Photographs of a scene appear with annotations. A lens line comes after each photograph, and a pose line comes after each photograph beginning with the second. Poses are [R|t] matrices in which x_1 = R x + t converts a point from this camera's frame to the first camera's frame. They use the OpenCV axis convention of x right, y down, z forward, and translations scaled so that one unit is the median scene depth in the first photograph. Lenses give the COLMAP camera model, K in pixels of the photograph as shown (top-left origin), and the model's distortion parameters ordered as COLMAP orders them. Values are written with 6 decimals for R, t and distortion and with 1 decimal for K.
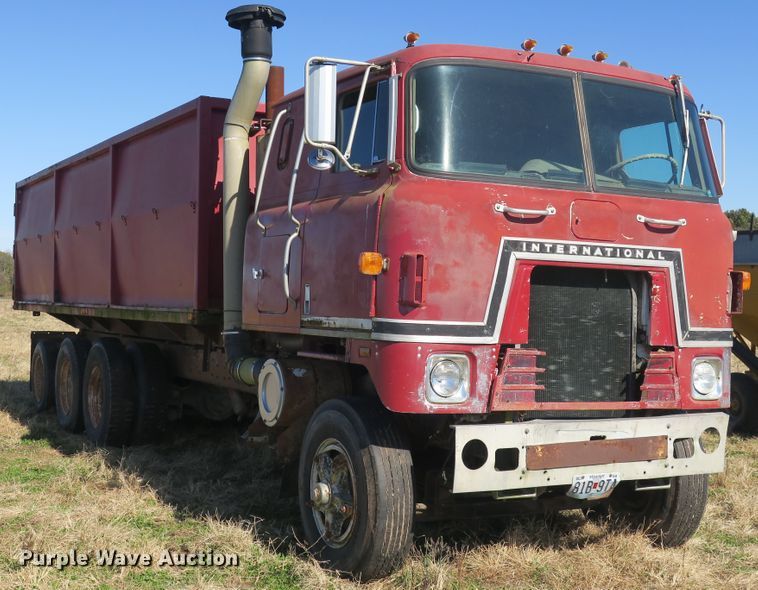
lens RADIAL K [[1128.1, 0, 379.0], [0, 1128.1, 295.0], [0, 0, 1]] dist [-0.016659, -0.009504]
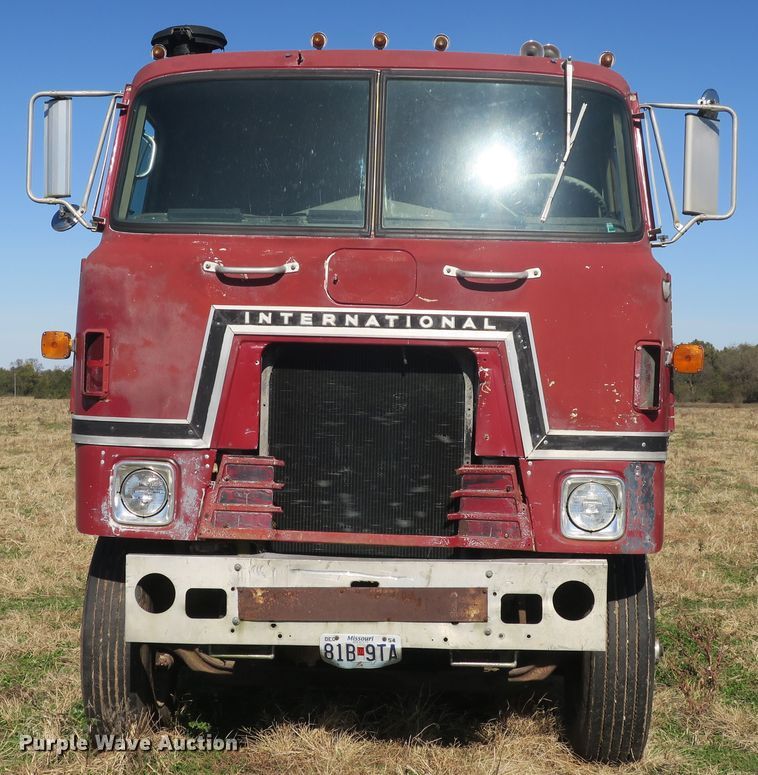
lens RADIAL K [[1514.6, 0, 379.0], [0, 1514.6, 387.5], [0, 0, 1]] dist [-0.000048, -0.054631]
pose [[0.861414, -0.010636, -0.507791, 0.691521], [0.005098, 0.999911, -0.012295, 0.015212], [0.507877, 0.008003, 0.861392, 0.185898]]
